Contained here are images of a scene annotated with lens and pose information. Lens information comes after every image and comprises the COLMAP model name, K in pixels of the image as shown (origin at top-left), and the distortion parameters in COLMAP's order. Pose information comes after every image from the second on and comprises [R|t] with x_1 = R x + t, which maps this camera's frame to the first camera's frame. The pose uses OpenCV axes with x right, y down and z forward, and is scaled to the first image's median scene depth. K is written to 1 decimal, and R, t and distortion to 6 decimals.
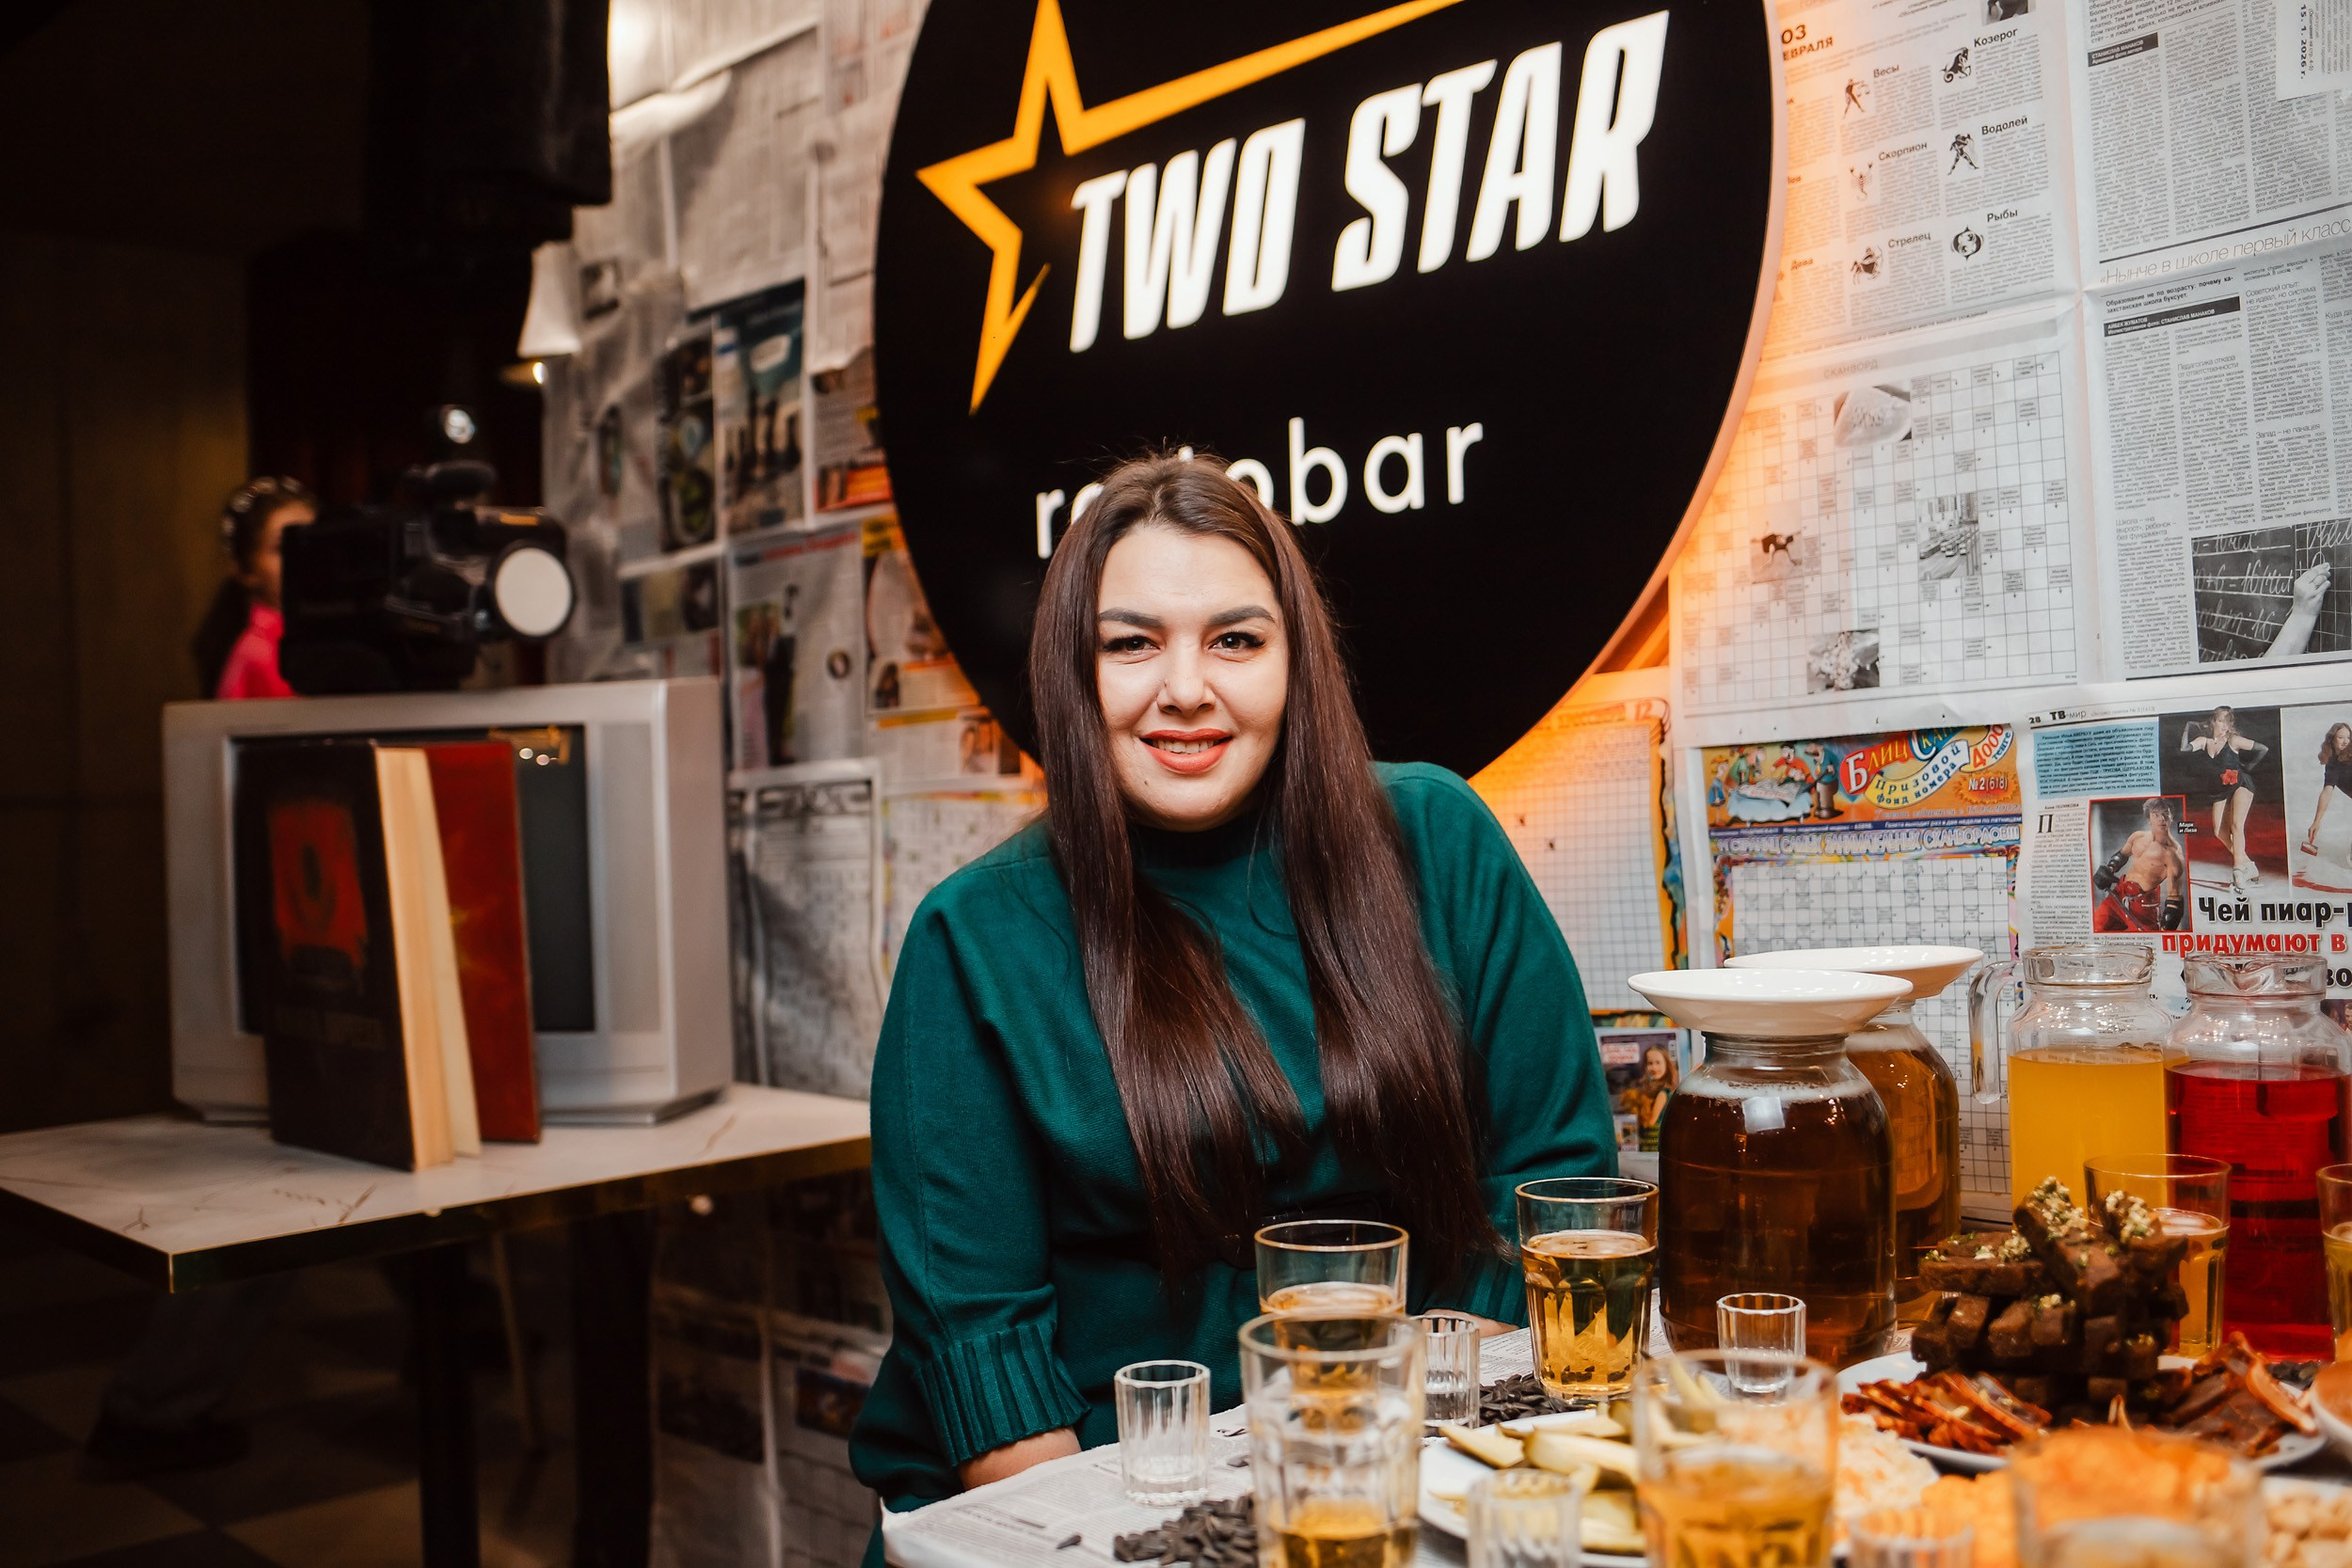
lens RADIAL K [[2308.7, 0, 1163.2], [0, 2308.7, 787.9], [0, 0, 1]] dist [-0.049381, 0.000000]
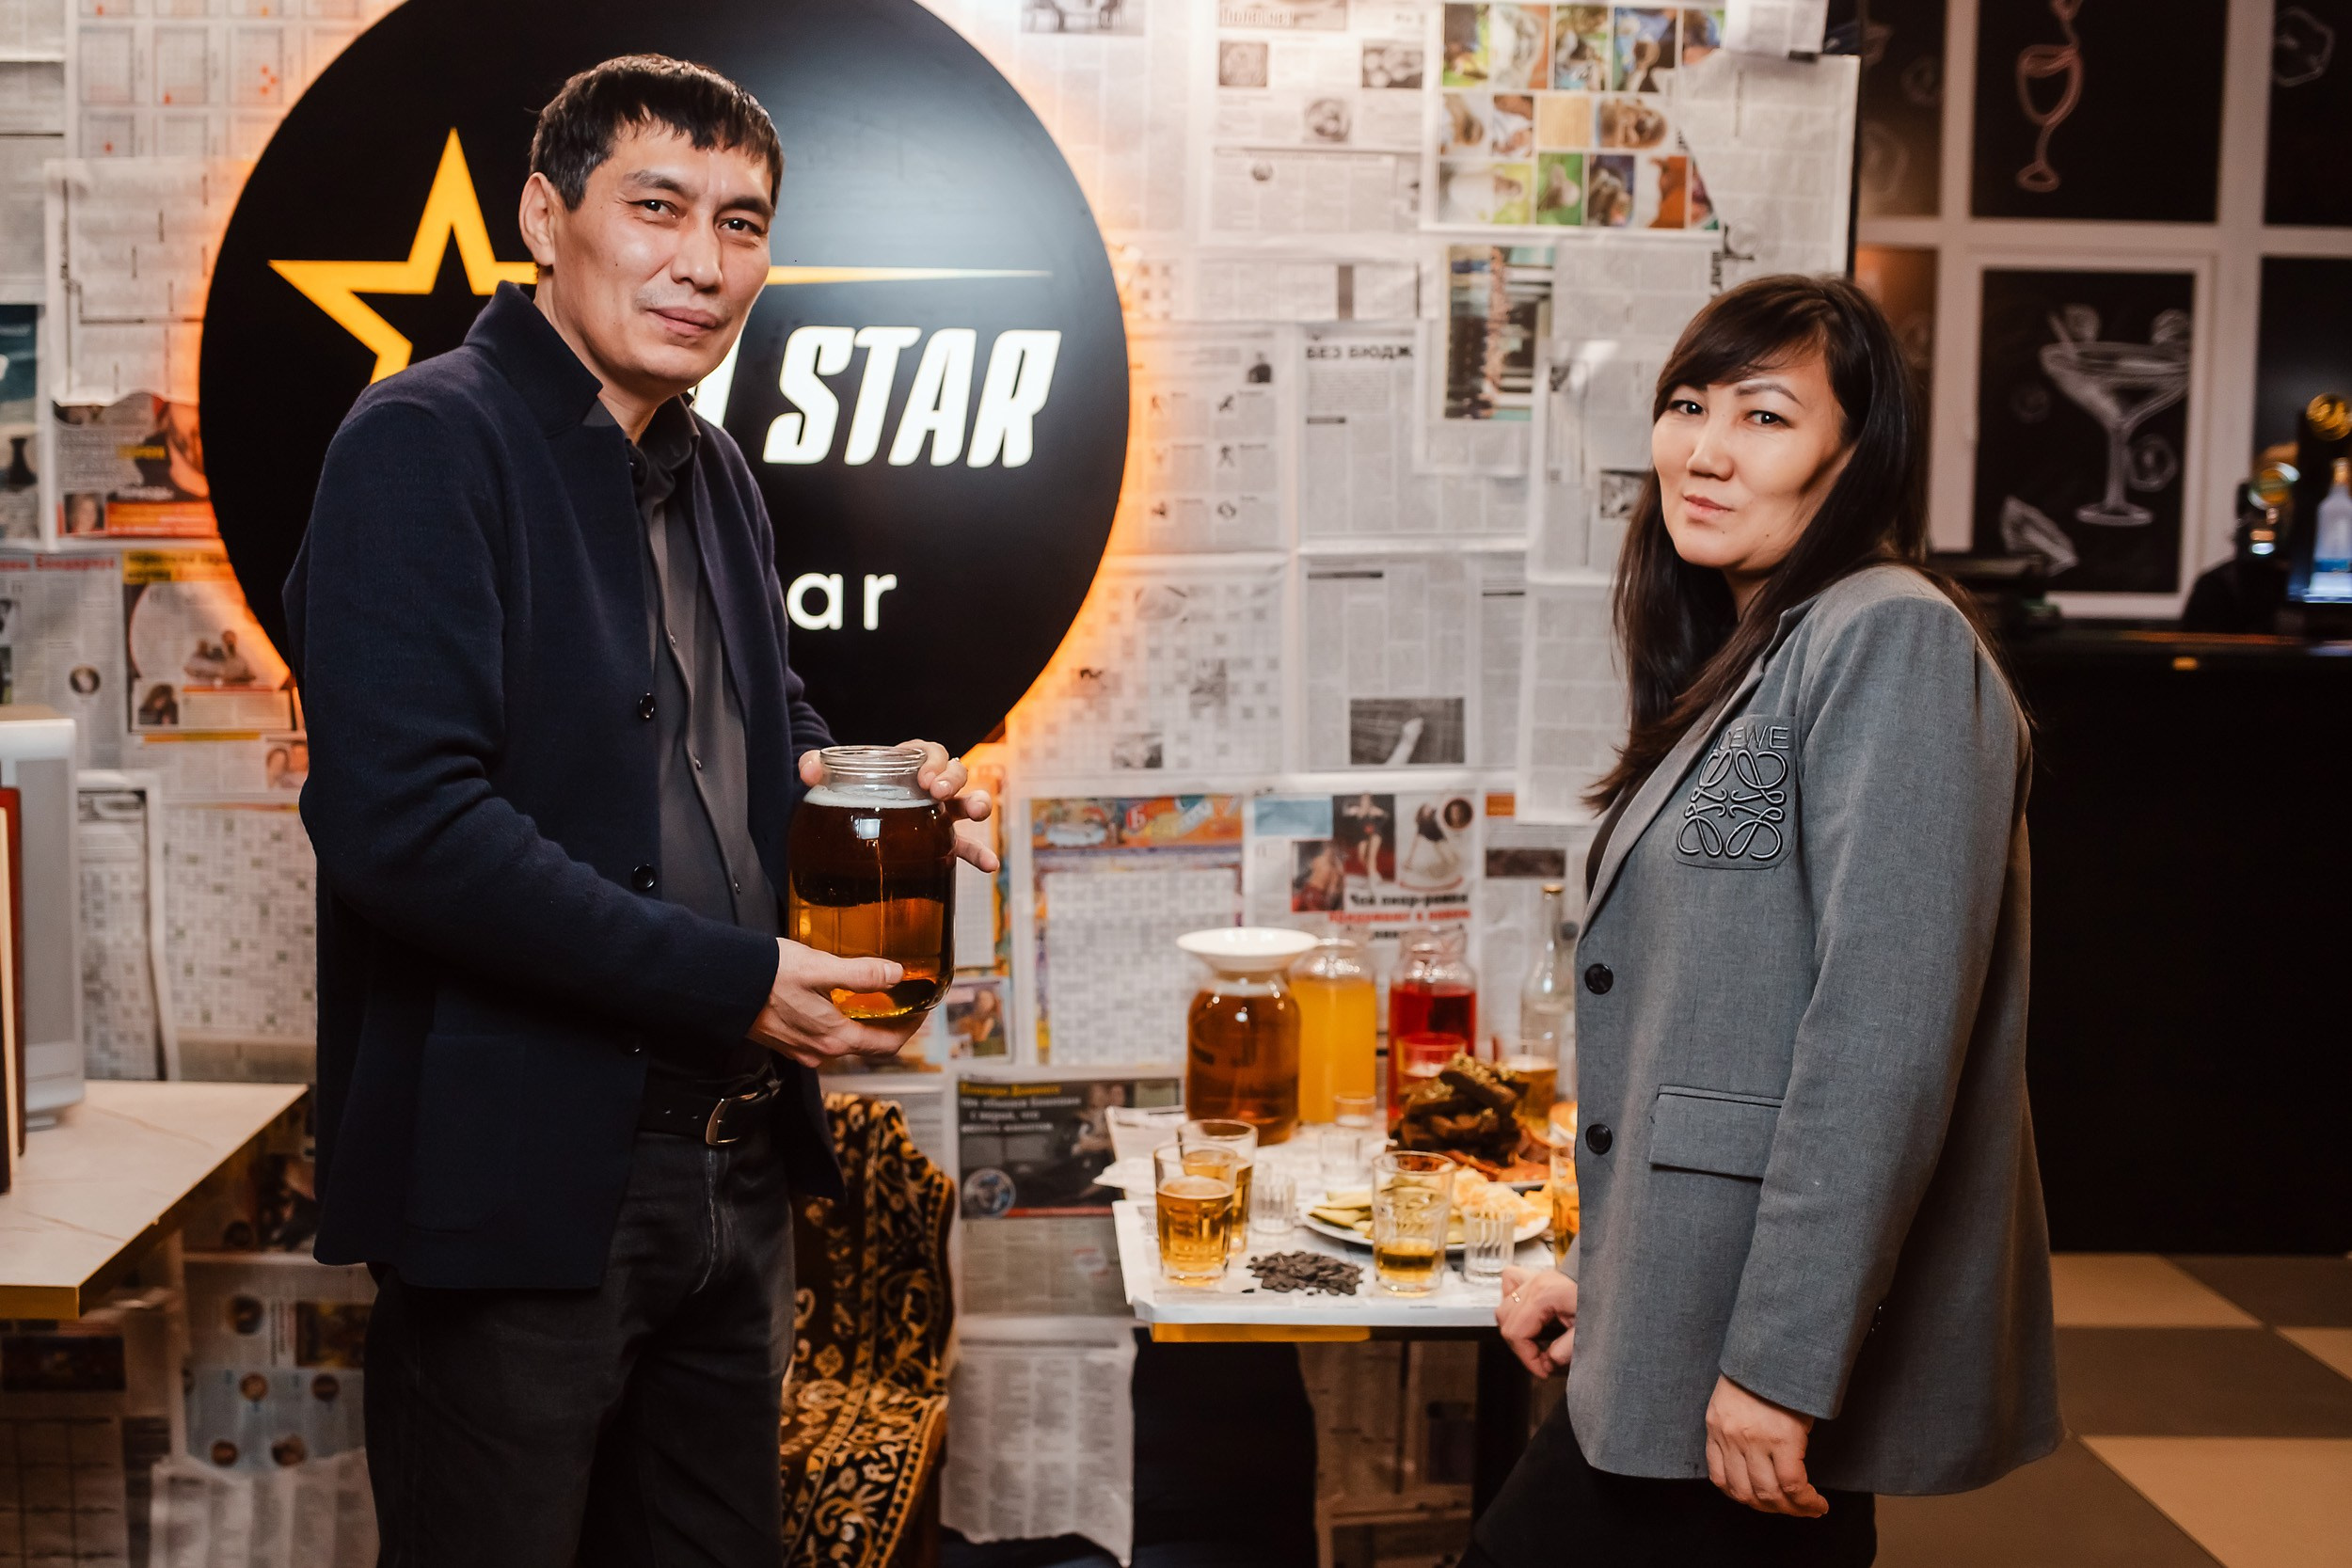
lens RADIAL K [[2503.1, 0, 994.4], [0, 2503.1, 757.7], [0, 0, 1]] dist [-0.054331, 0.000000]
pose [[0.682754, -0.031447, 0.729971, -0.886490], [-0.029929, 0.997031, 0.070945, -0.143033], [-0.730035, -0.070285, 0.679786, -0.118120]]
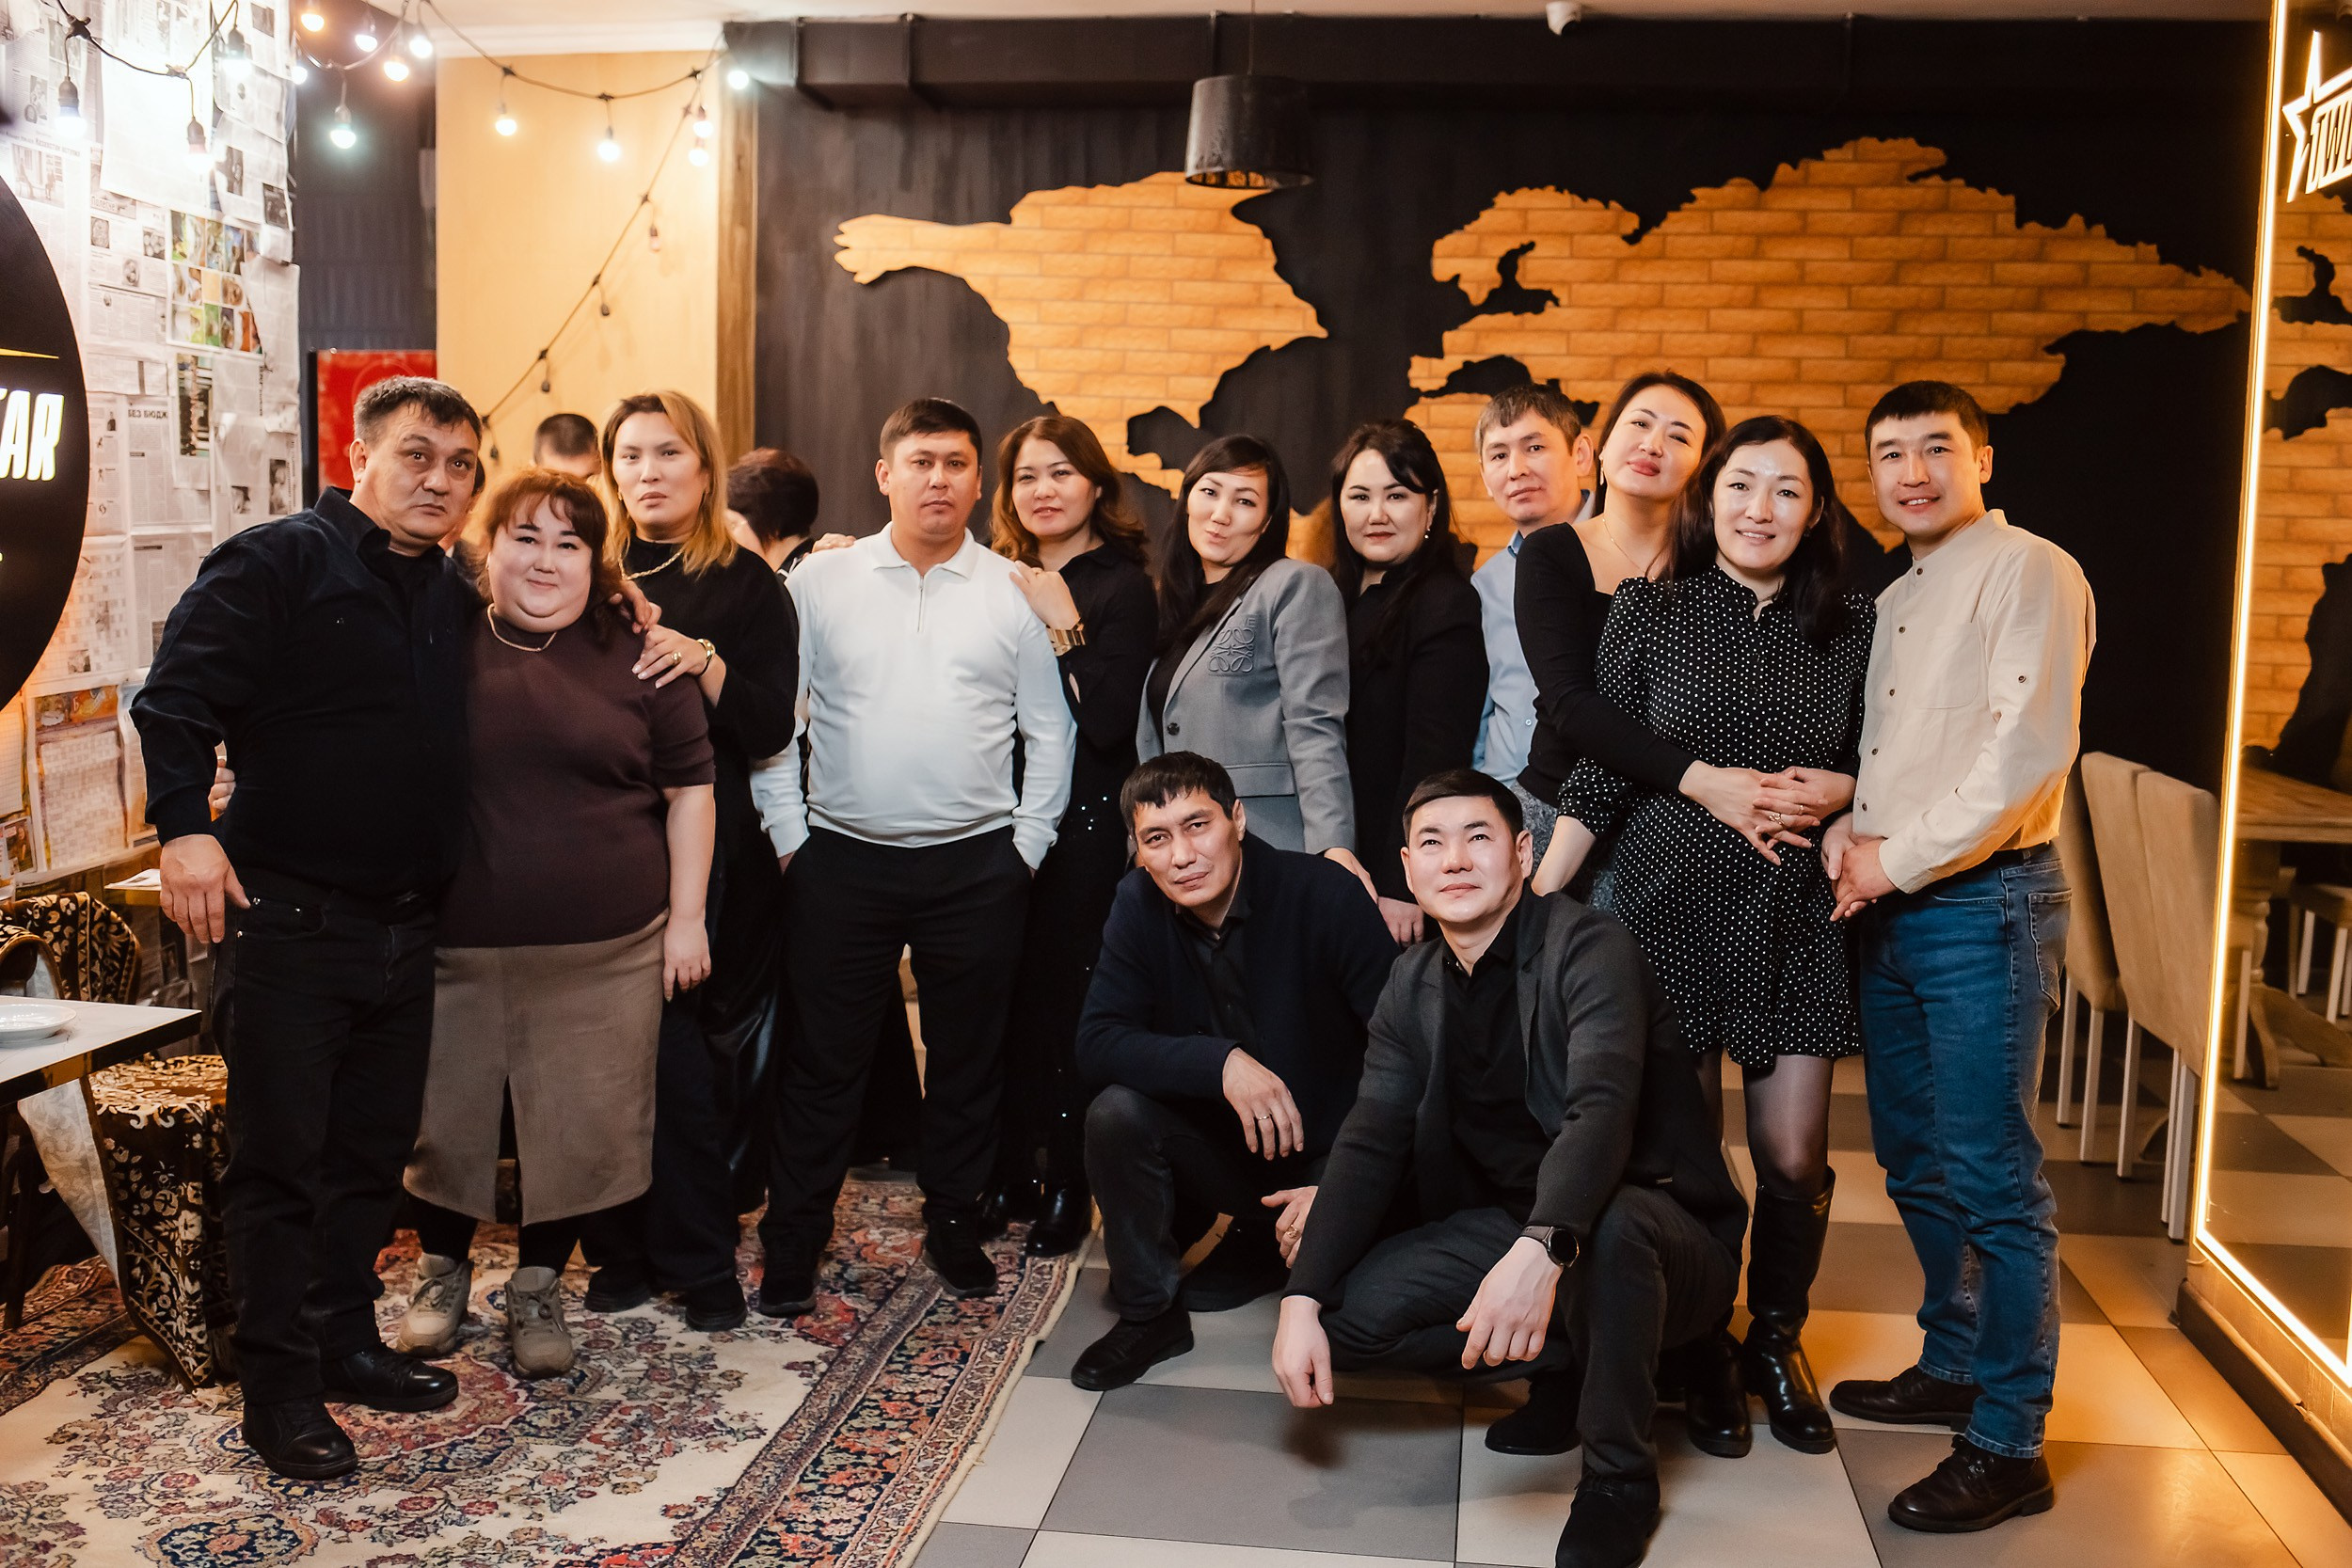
lens RADIAL K [[2308.7, 0, 1182.4], [0, 2308.7, 780.9], [0, 0, 1]] dist [-0.049381, 0.000000]
pose [[-0.633267, -0.064136, 0.771272, -2.040501], [0.000236, 0.996544, 0.083063, -0.110009], [-0.773934, 0.052783, -0.631063, 1.366754]]
